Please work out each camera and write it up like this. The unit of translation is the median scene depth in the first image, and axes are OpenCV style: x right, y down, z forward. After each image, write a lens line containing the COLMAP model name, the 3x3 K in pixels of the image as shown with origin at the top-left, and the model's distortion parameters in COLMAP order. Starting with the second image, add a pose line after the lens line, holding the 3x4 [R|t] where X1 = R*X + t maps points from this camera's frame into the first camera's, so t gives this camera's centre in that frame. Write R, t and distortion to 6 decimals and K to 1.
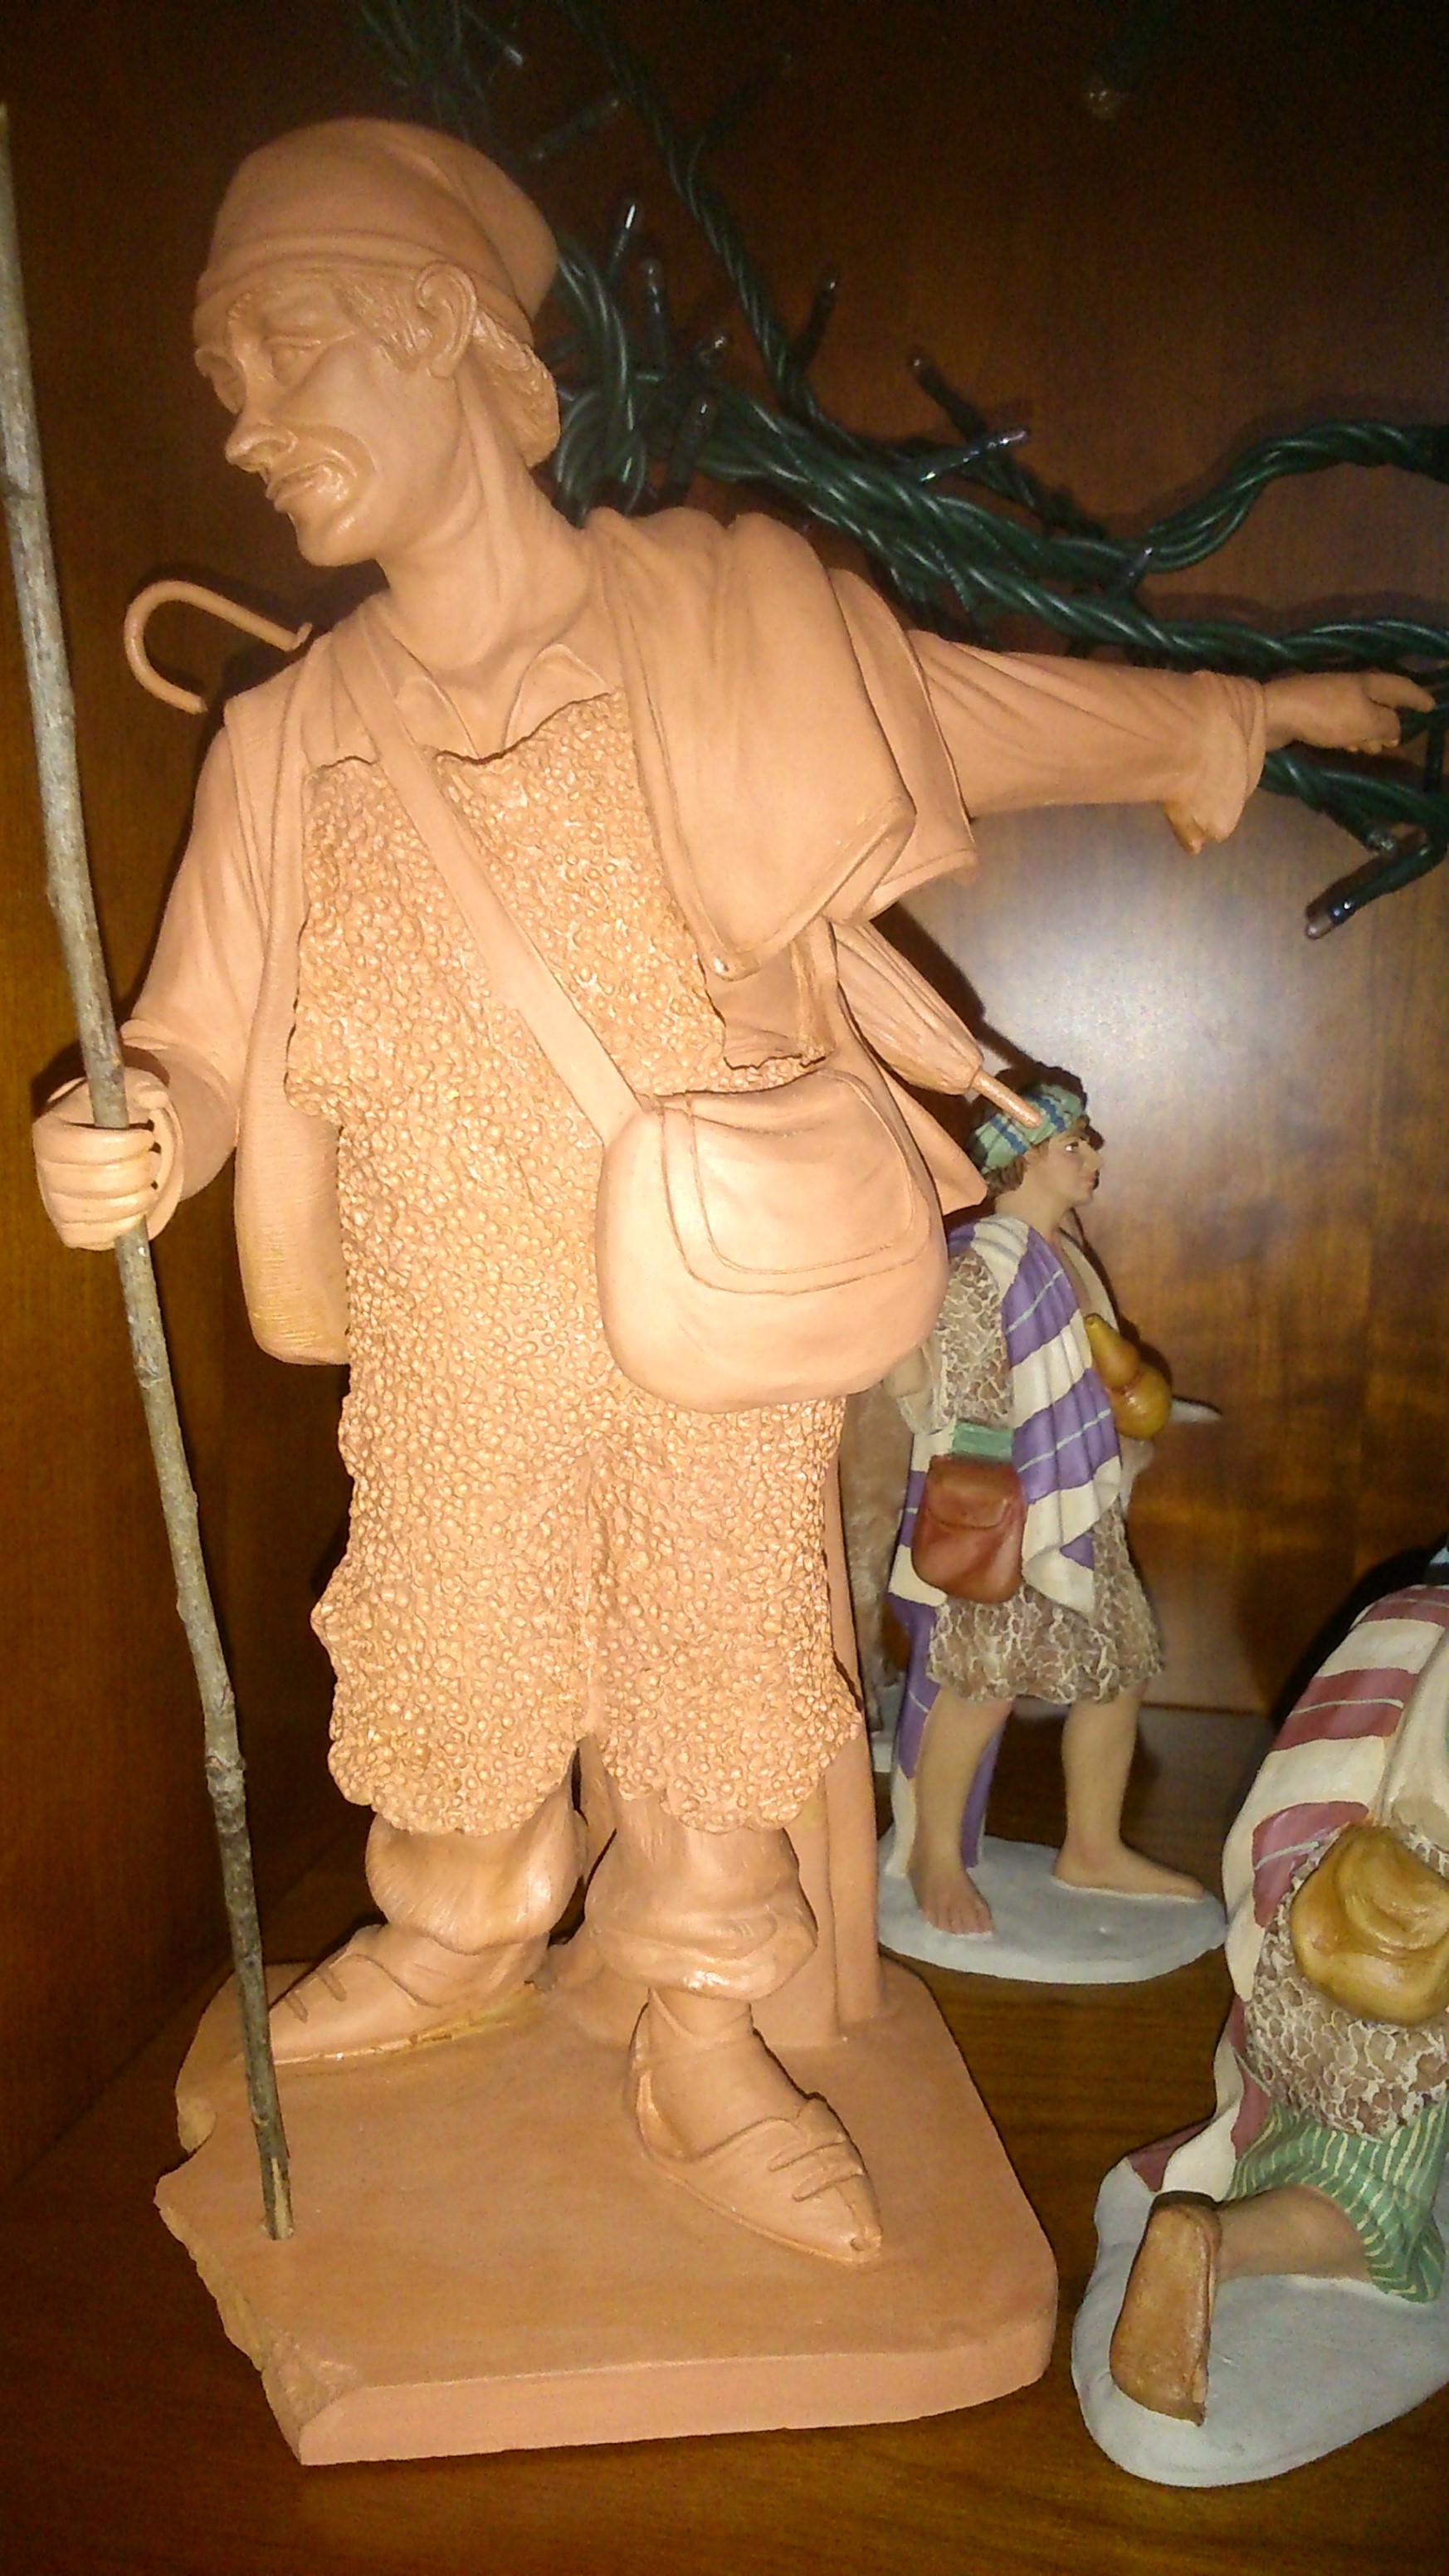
lens RADIAL K [[1936.4, 0, 735.0], [0, 1936.4, 1286.7], [0, 0, 1]] dist [0.033130, -0.096255]
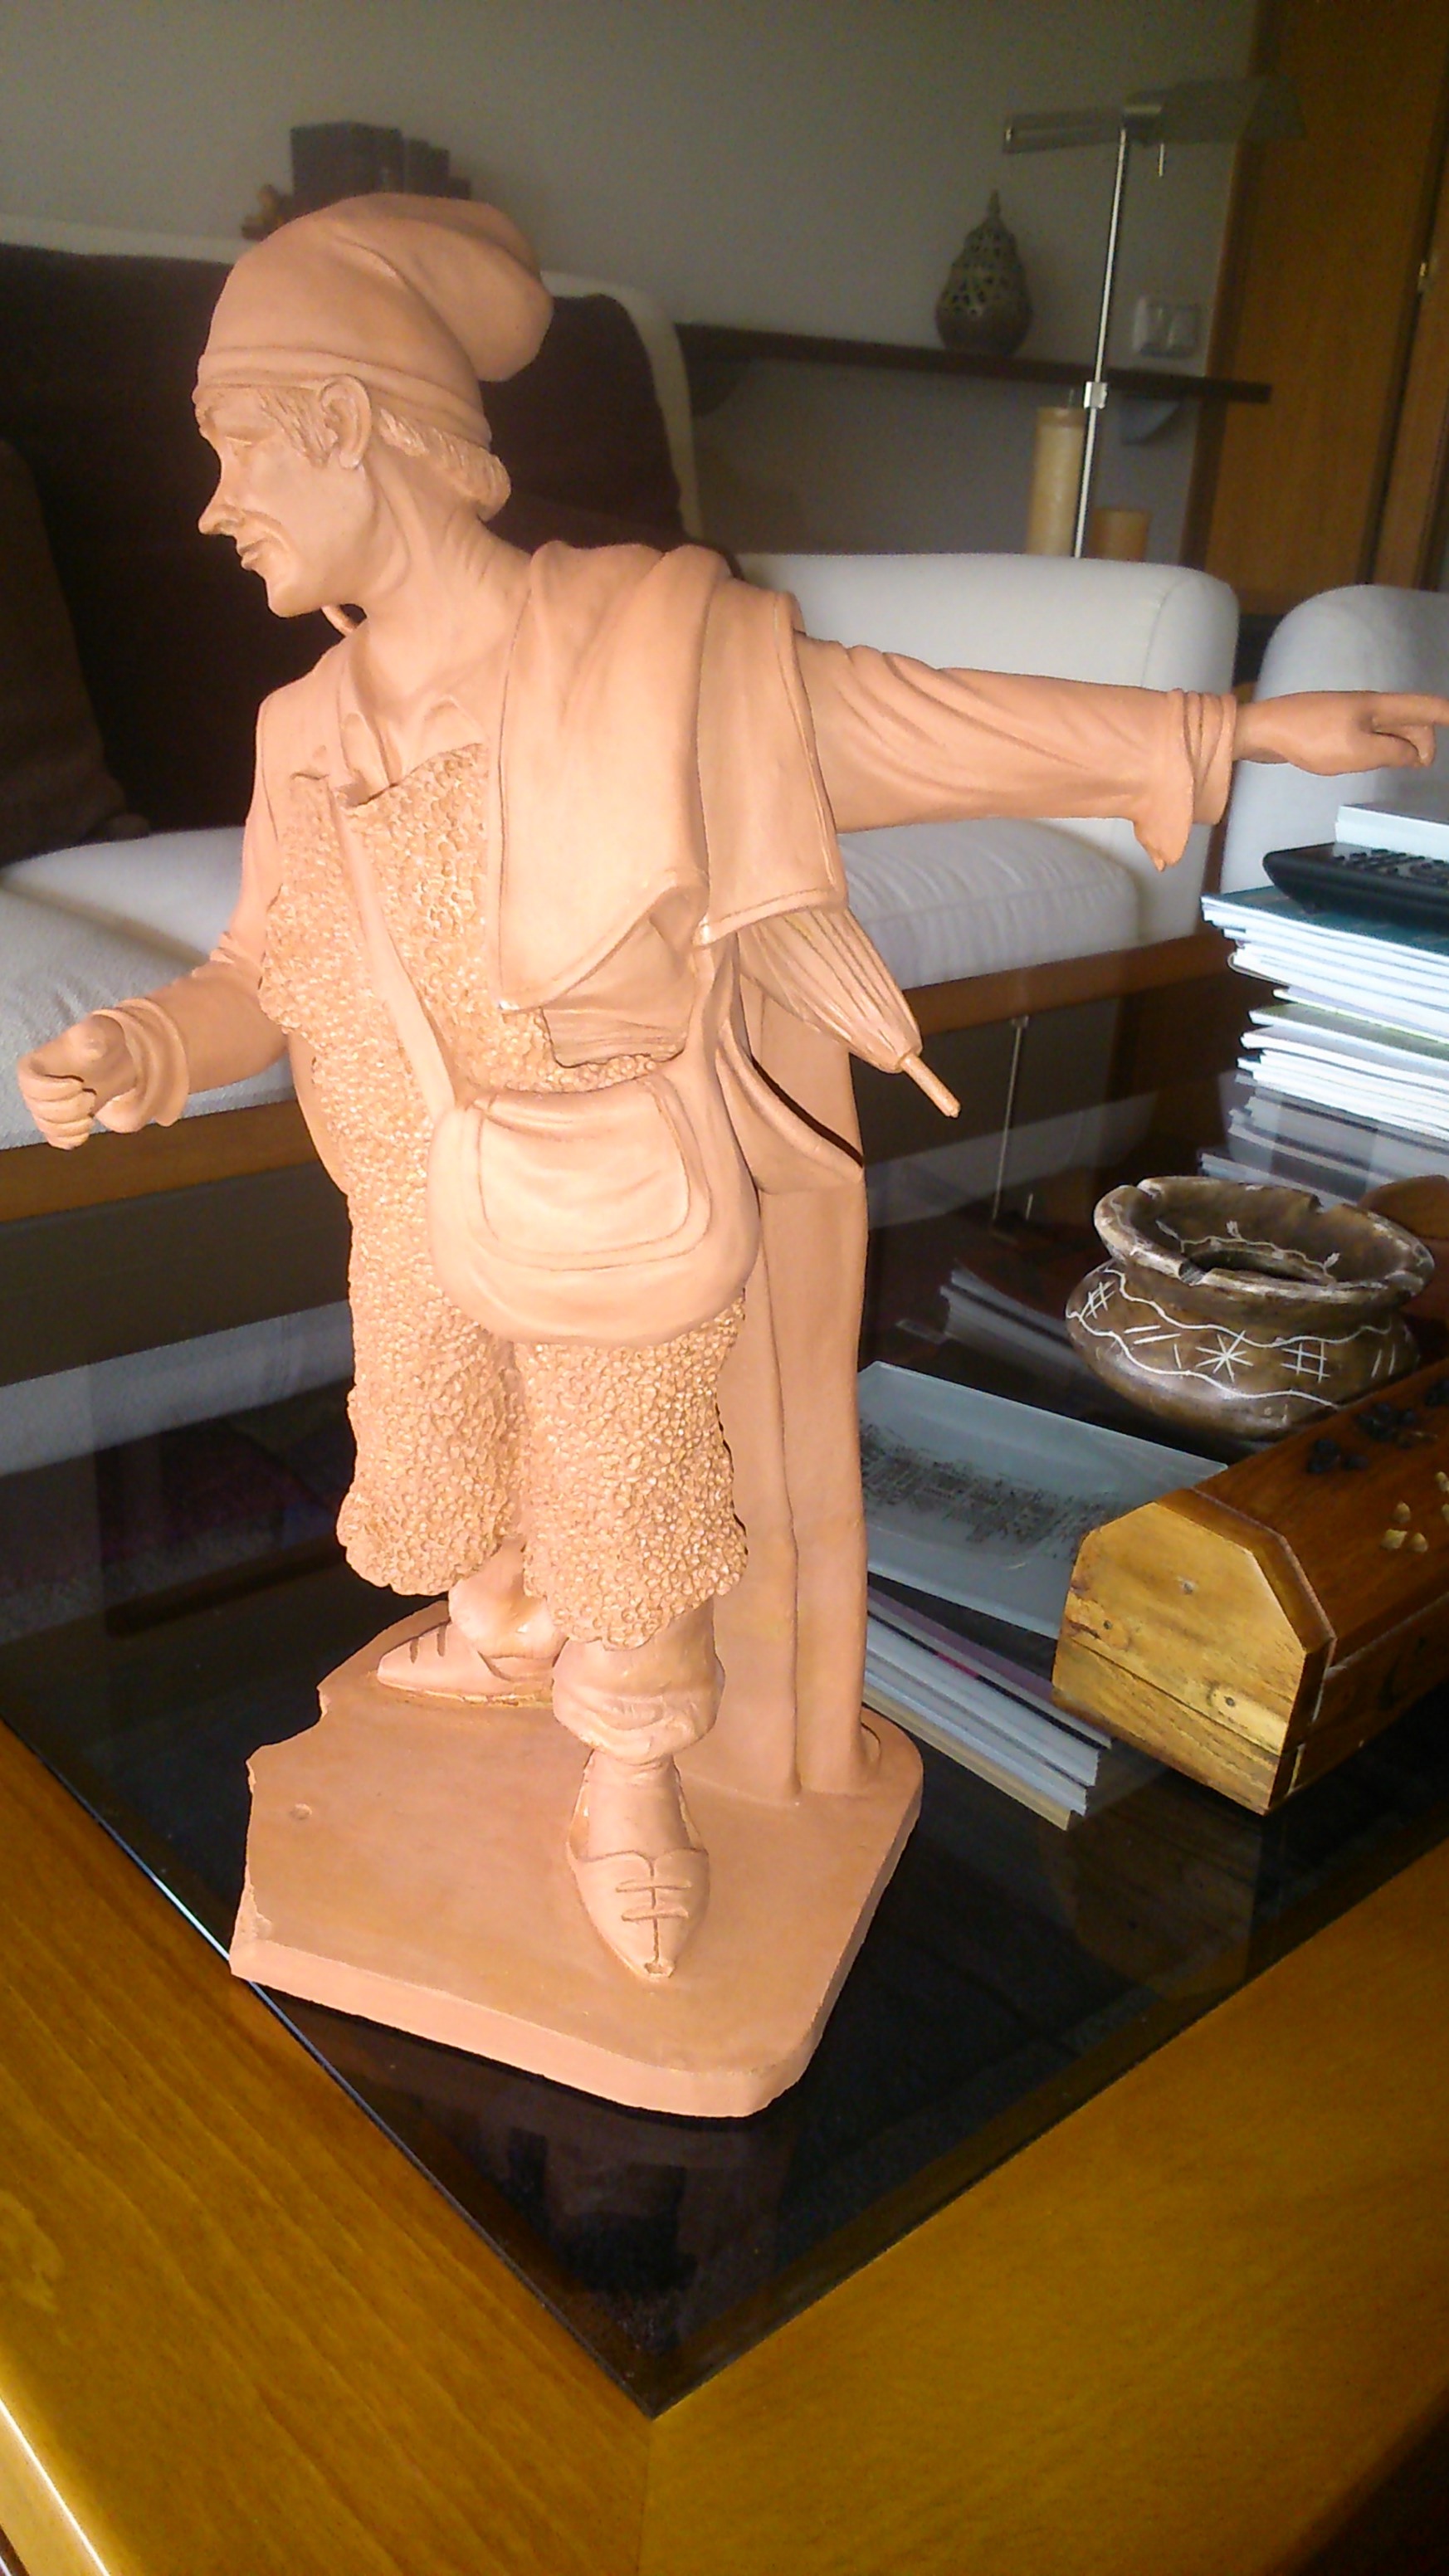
lens RADIAL K [[1936.4, 0, 735.0], [0, 1936.4, 1286.7], [0, 0, 1]] dist [0.033130, -0.096255]
pose [[0.892591, 0.210505, -0.398709, 0.548535], [-0.115353, 0.961505, 0.249402, -0.270229], [0.435862, -0.176622, 0.882513, -0.018713]]
